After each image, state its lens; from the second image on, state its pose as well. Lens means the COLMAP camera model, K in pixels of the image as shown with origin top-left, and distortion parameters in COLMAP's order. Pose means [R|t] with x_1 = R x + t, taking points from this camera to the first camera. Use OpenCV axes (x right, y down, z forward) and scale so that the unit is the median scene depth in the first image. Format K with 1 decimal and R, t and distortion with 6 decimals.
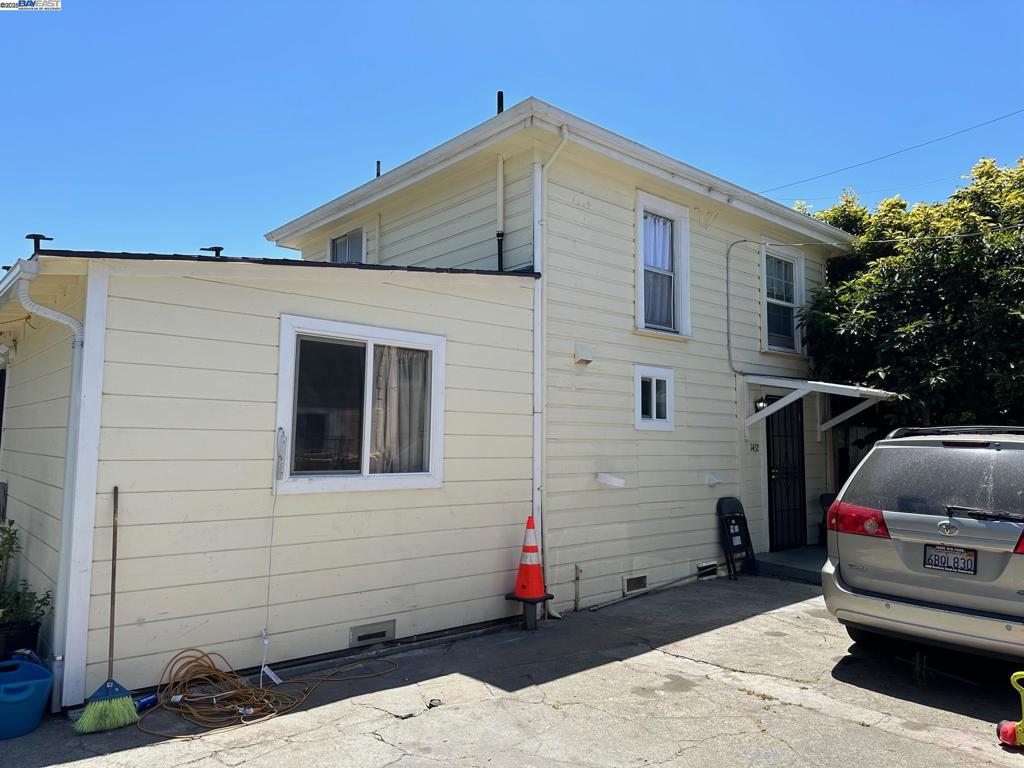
lens RADIAL K [[721.8, 0, 512.0], [0, 721.8, 384.0], [0, 0, 1]] dist [0.005604, 0.002406]
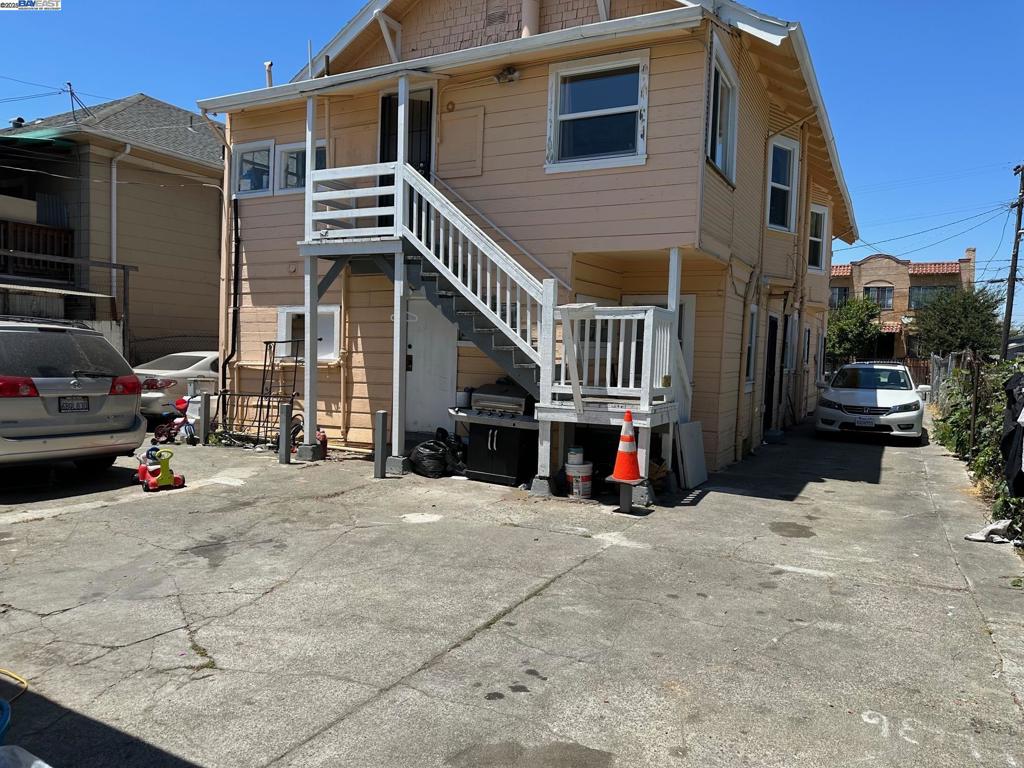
lens RADIAL K [[721.8, 0, 512.0], [0, 721.8, 384.0], [0, 0, 1]] dist [0.005604, 0.002406]
pose [[-0.353933, -0.065722, 0.932959, -1.209278], [-0.113855, 0.993137, 0.026769, 0.049429], [-0.928315, -0.096747, -0.358987, 0.700423]]
